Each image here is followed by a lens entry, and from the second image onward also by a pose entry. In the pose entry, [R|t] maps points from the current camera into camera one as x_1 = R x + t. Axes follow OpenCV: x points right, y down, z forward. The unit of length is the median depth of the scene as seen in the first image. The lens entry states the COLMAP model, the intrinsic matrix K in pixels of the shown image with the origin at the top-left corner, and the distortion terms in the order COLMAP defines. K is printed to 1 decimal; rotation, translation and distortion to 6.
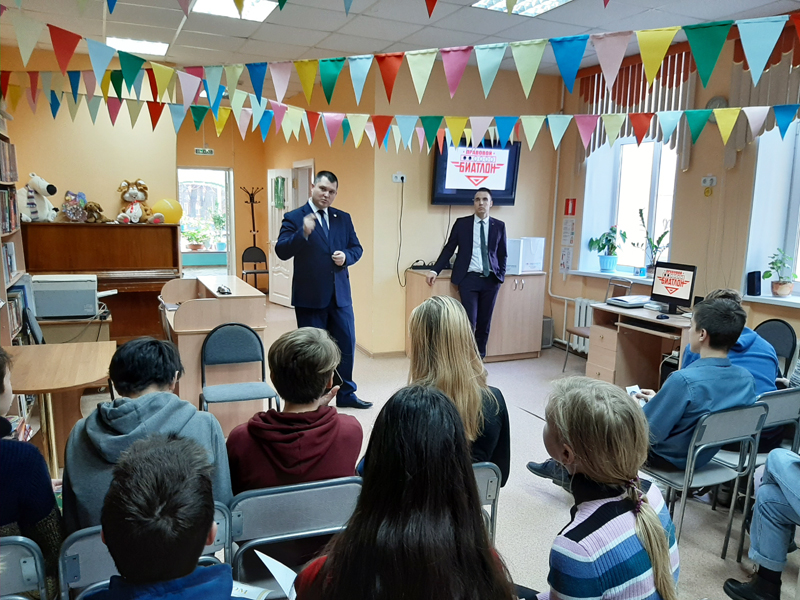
lens RADIAL K [[624.1, 0, 399.7], [0, 624.1, 314.8], [0, 0, 1]] dist [0.072580, -0.139298]
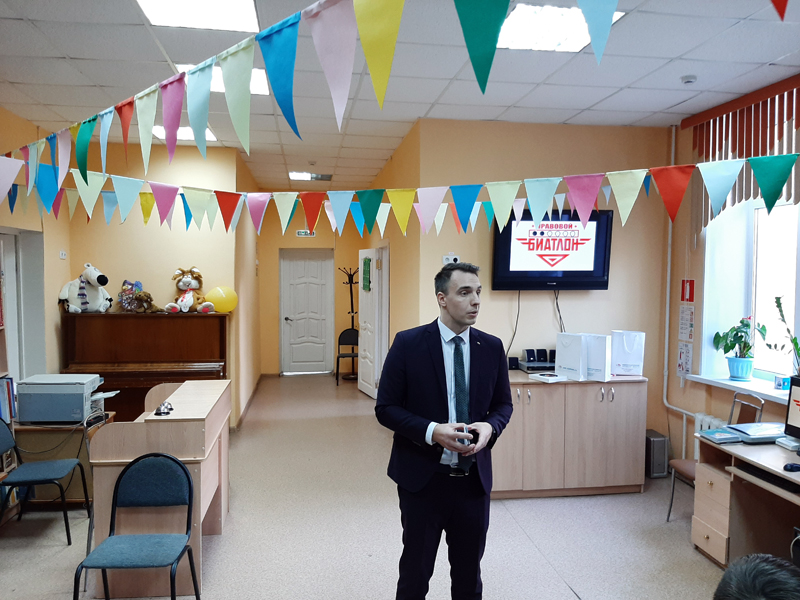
lens RADIAL K [[624.1, 0, 397.1], [0, 624.1, 308.1], [0, 0, 1]] dist [0.072580, -0.139298]
pose [[0.959854, -0.001304, -0.280496, 0.160665], [-0.031898, 0.992995, -0.113769, -0.057525], [0.278680, 0.118149, 0.953089, 0.194306]]
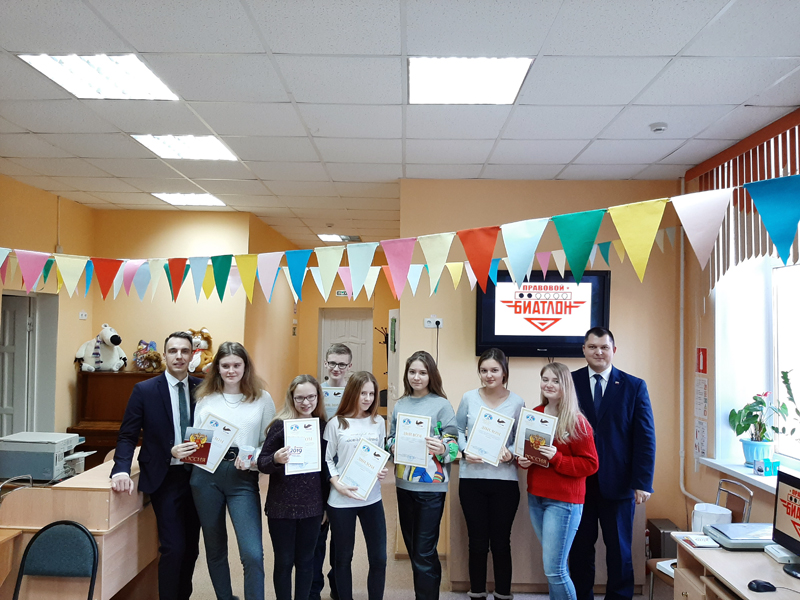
lens RADIAL K [[624.1, 0, 393.6], [0, 624.1, 307.5], [0, 0, 1]] dist [0.072580, -0.139298]
pose [[0.900045, -0.024912, -0.435085, 0.293110], [-0.067346, 0.978421, -0.195339, -0.080267], [0.430562, 0.205115, 0.878945, 0.281875]]
